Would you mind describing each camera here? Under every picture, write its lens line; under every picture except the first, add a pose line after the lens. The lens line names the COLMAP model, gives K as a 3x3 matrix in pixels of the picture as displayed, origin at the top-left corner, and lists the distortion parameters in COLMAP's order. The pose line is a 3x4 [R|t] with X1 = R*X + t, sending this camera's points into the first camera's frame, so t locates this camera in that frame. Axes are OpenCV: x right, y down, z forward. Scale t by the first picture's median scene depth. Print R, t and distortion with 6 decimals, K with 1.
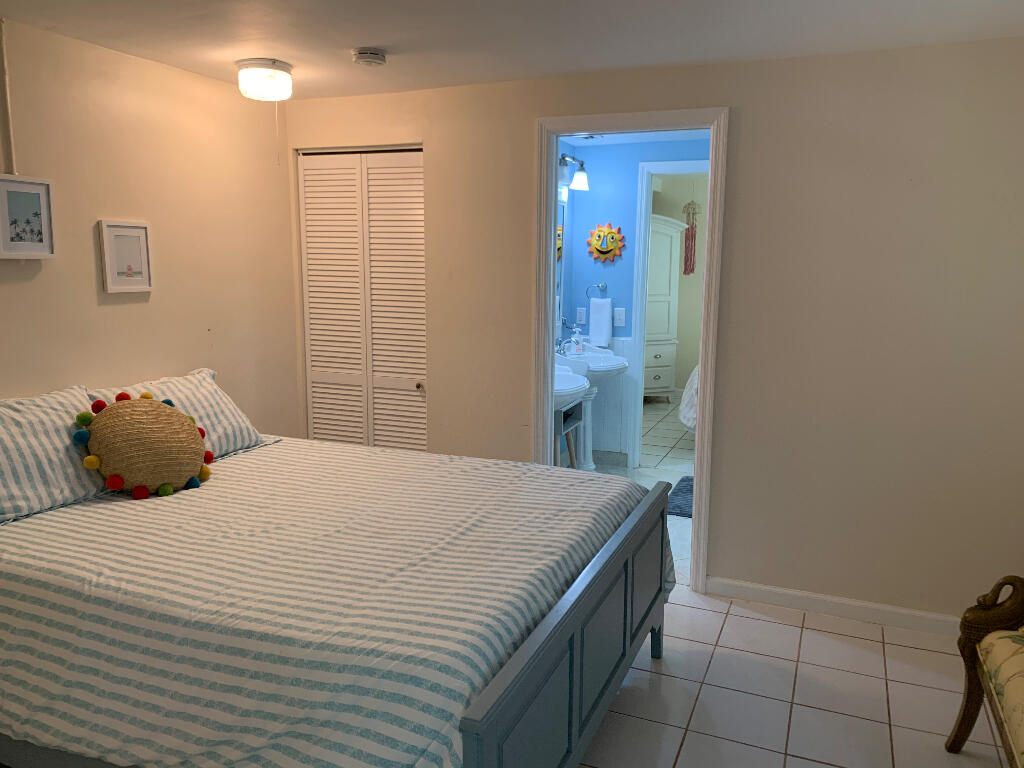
lens RADIAL K [[788.0, 0, 512.0], [0, 788.0, 384.0], [0, 0, 1]] dist [0.040673, -0.003839]
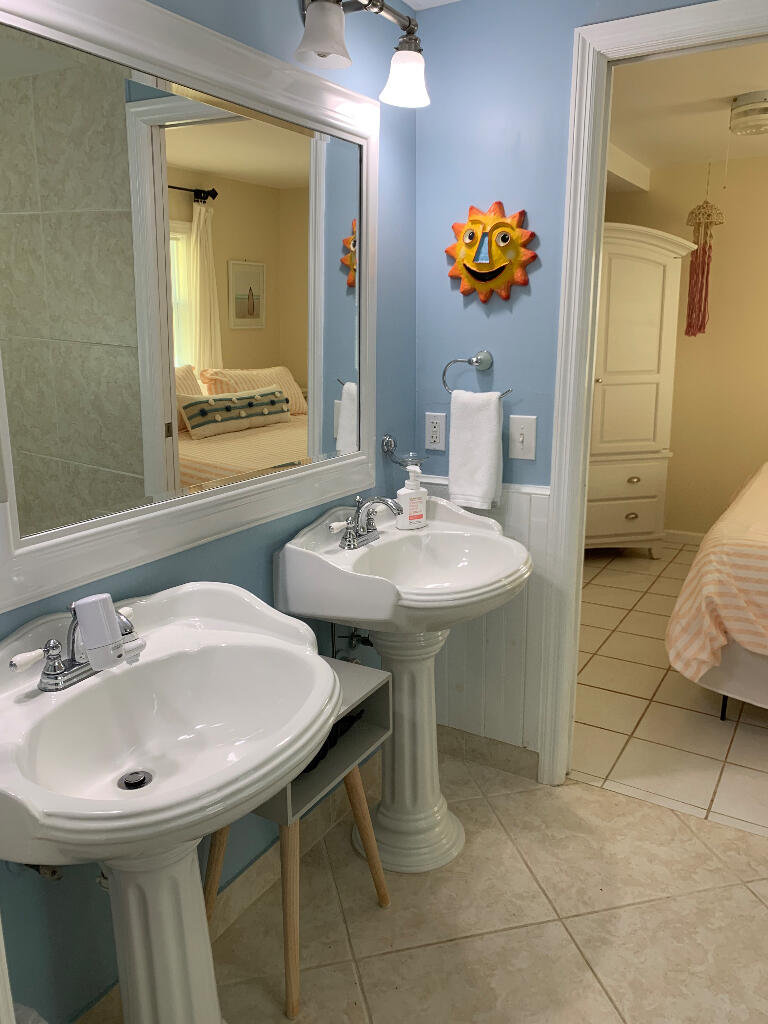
lens RADIAL K [[782.9, 0, 385.8], [0, 782.9, 495.8], [0, 0, 1]] dist [-0.001092, 0.001658]
pose [[0.989583, 0.019560, -0.142628, 0.124866], [-0.011584, 0.998333, 0.056543, -0.076180], [0.143496, -0.054302, 0.988160, 0.586232]]
